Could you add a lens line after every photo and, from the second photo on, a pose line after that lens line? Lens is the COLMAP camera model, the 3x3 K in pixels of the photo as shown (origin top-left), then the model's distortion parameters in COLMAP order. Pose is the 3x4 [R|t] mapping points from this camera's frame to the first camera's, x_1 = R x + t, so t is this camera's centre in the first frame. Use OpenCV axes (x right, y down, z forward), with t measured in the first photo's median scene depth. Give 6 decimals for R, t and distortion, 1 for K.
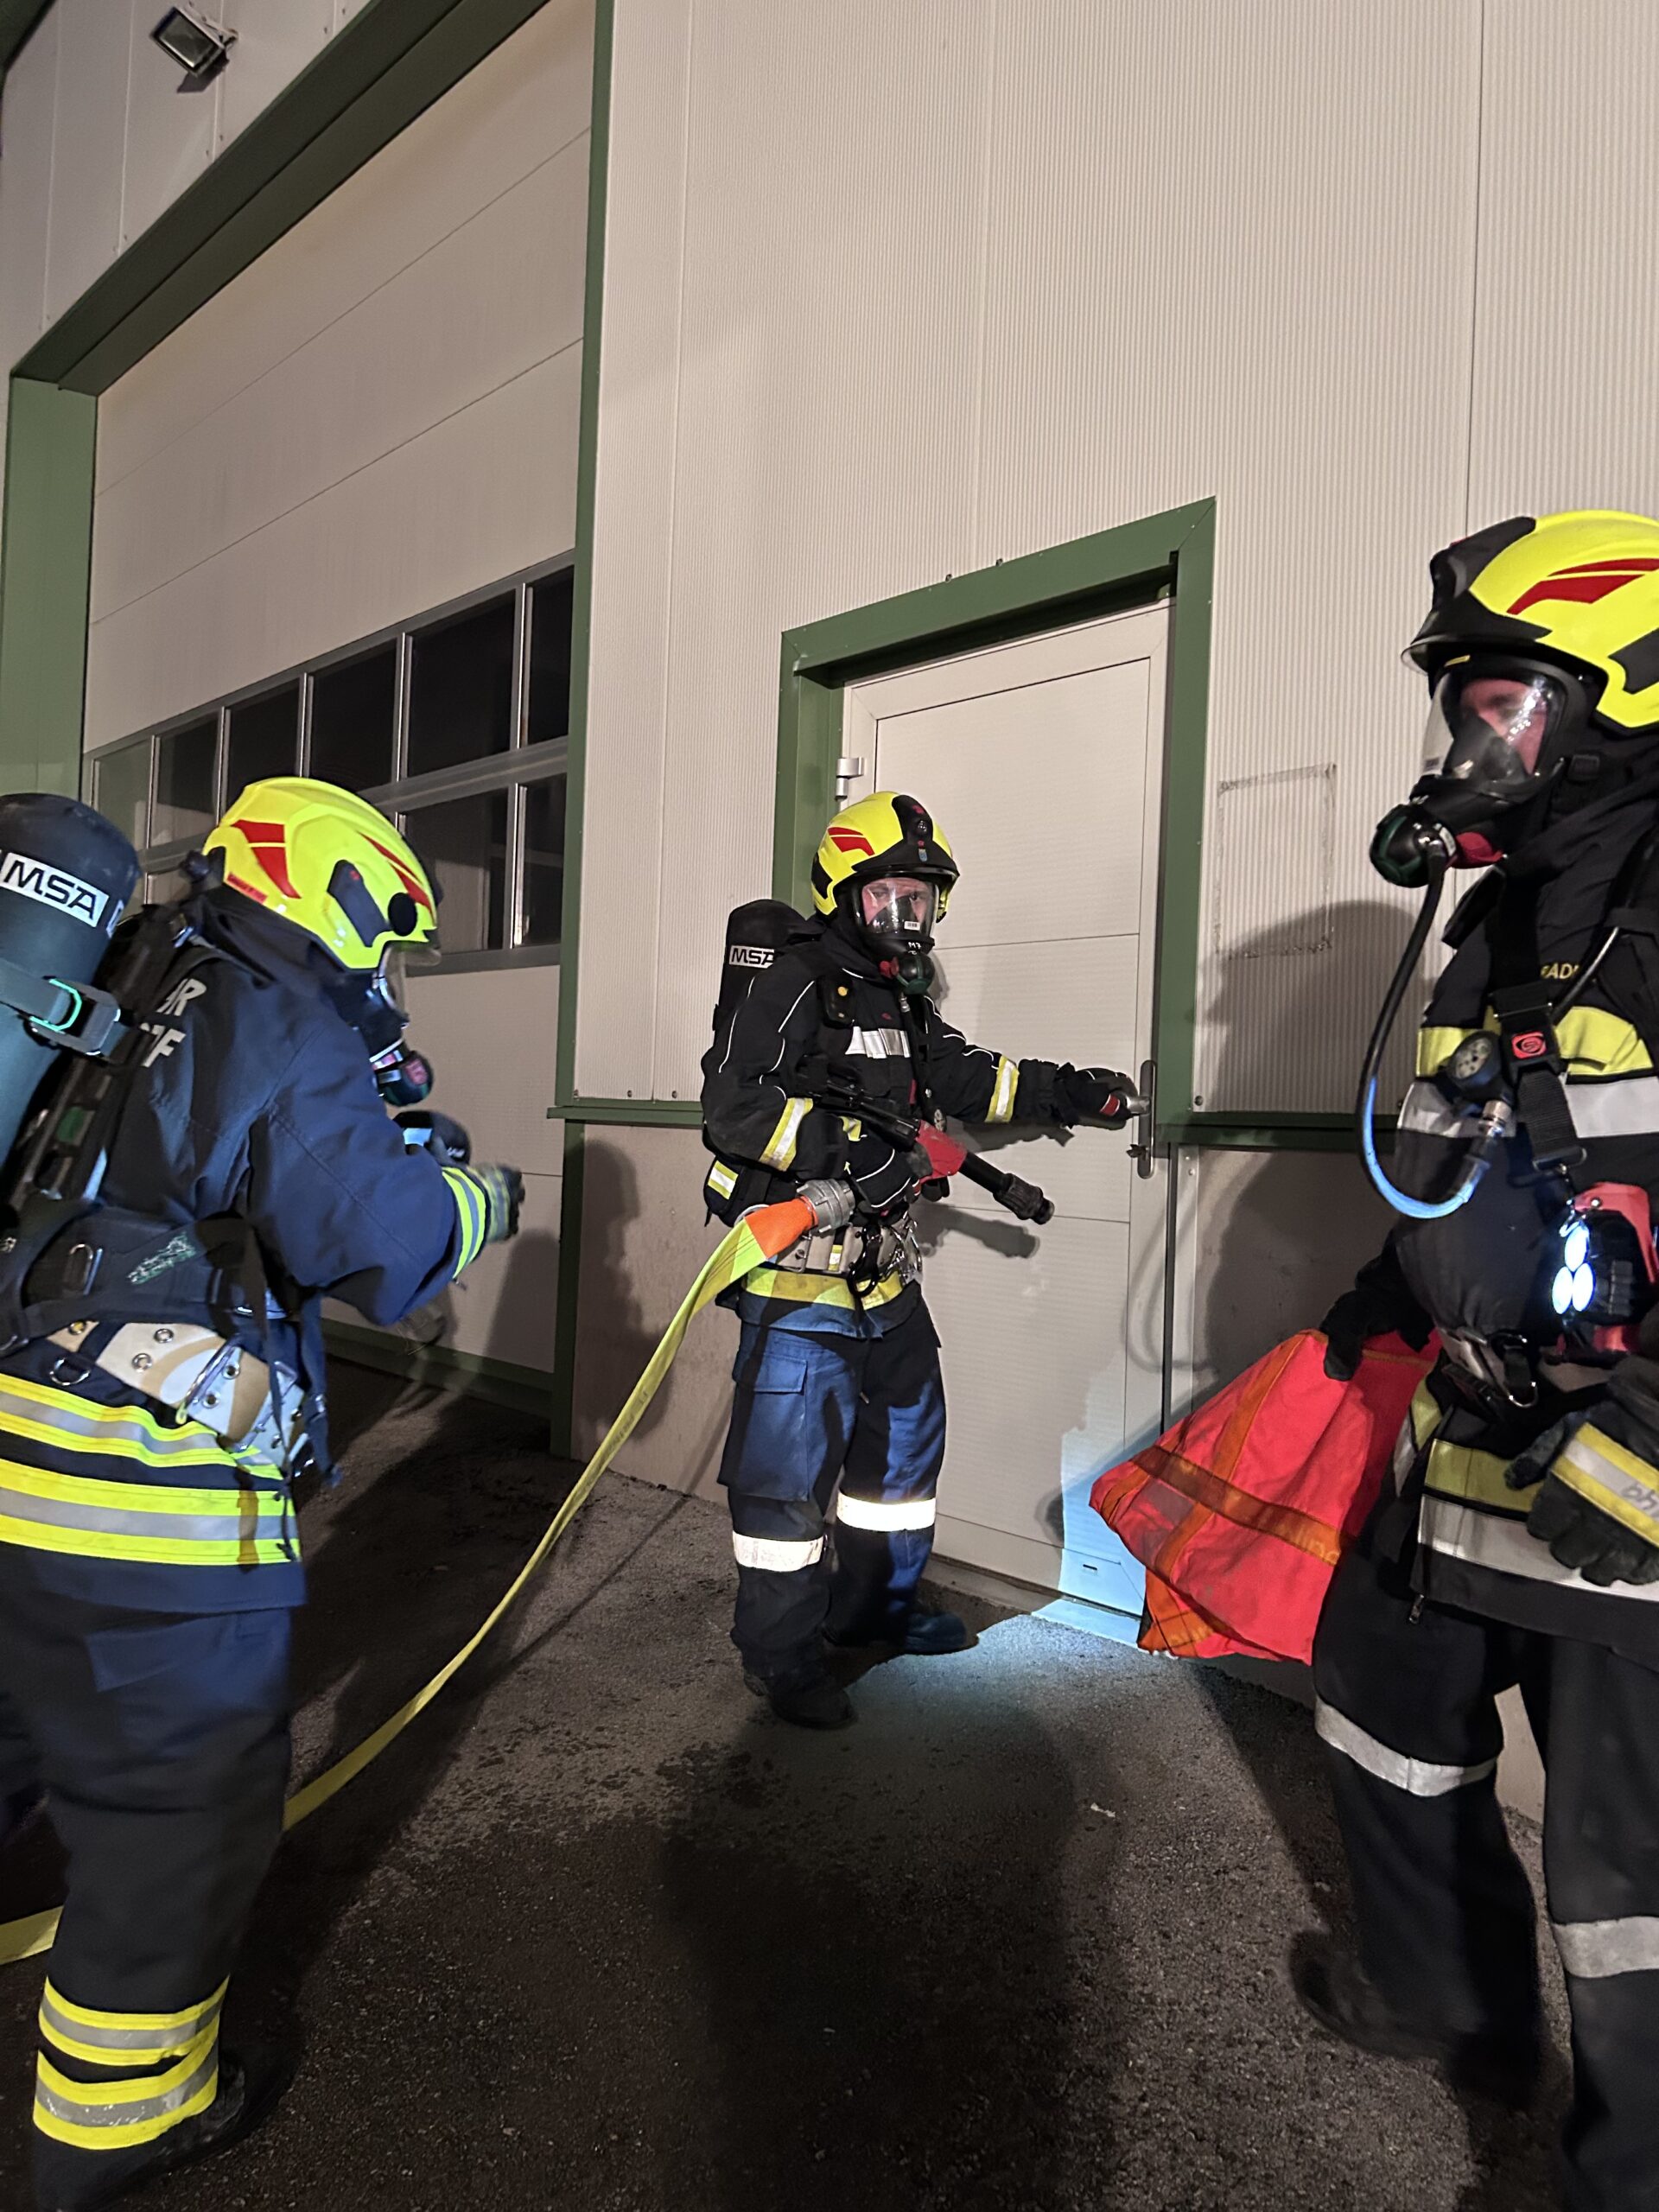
lens RADIAL K [[1652.5, 0, 840.3], [0, 1652.5, 1096.5], [0, 0, 1]] dist [-0.012726, -0.024472]
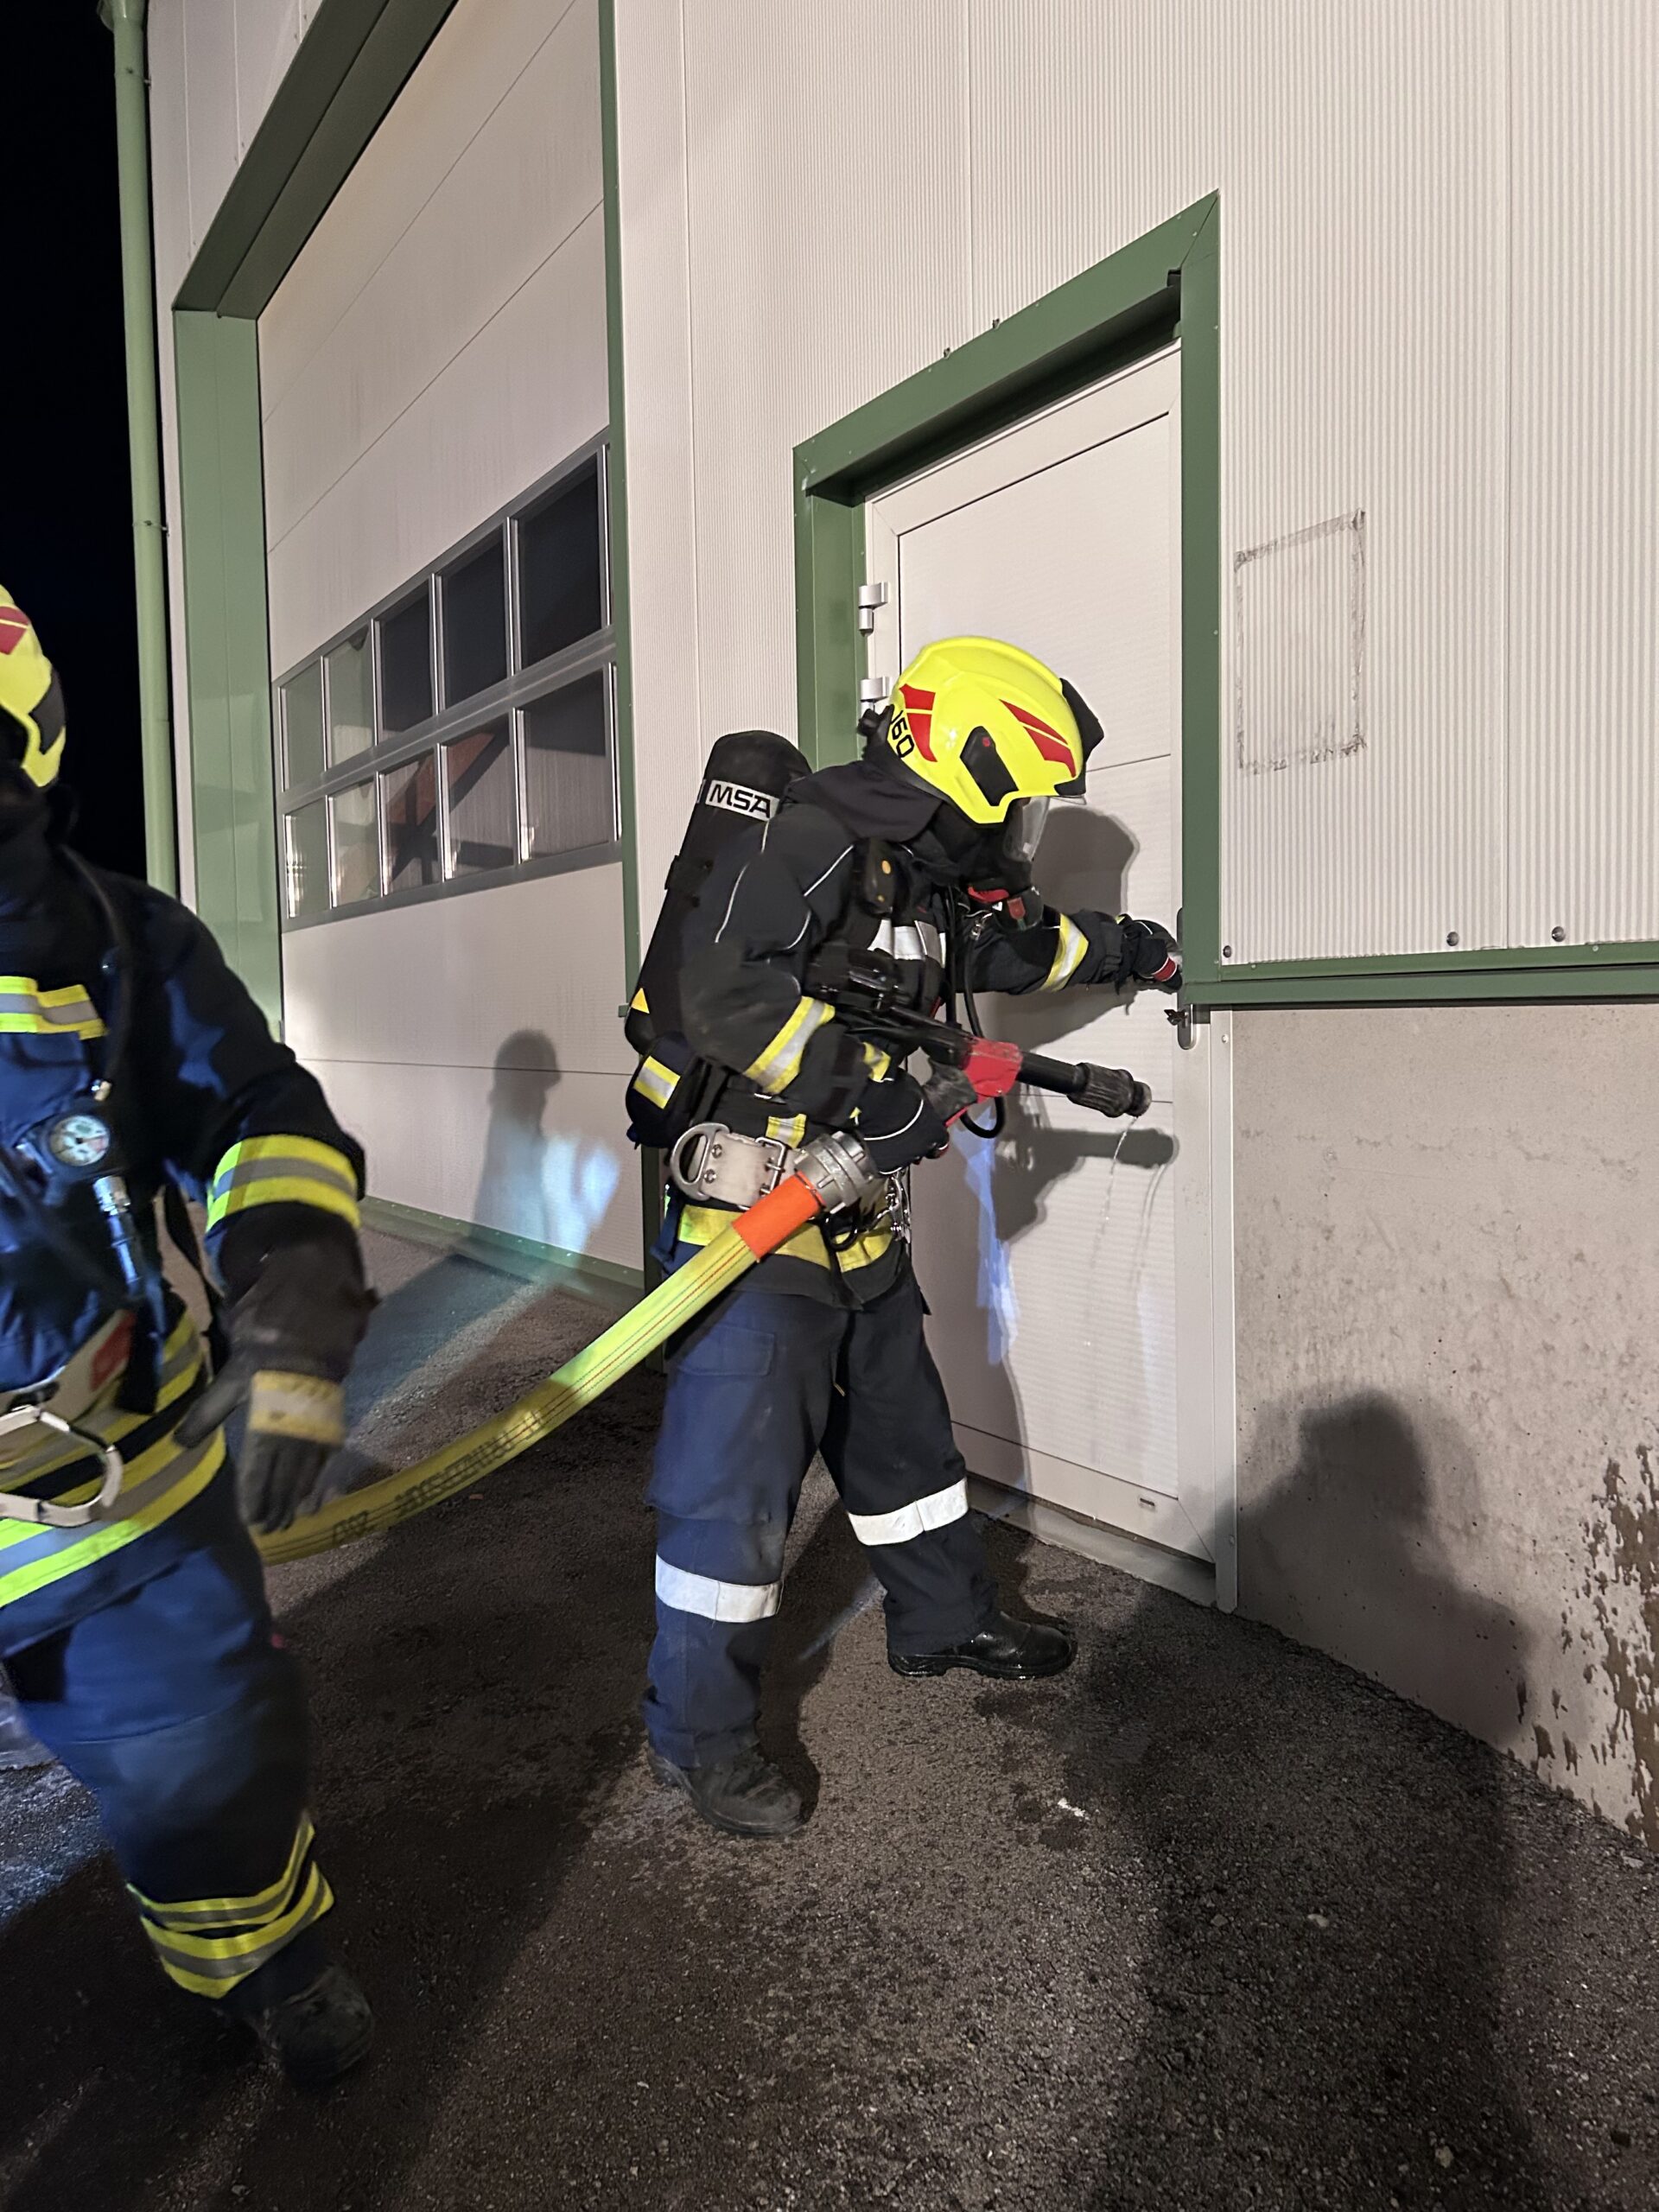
lens RADIAL K [[1652.5, 0, 819.9], [0, 1652.5, 1118.5], [0, 0, 1]] dist [-0.012726, -0.024472]
pose [[0.981740, -0.043176, -0.185265, 0.162710], [0.057745, 0.995587, 0.073975, 0.012598], [0.181254, -0.083323, 0.979900, 0.147798]]
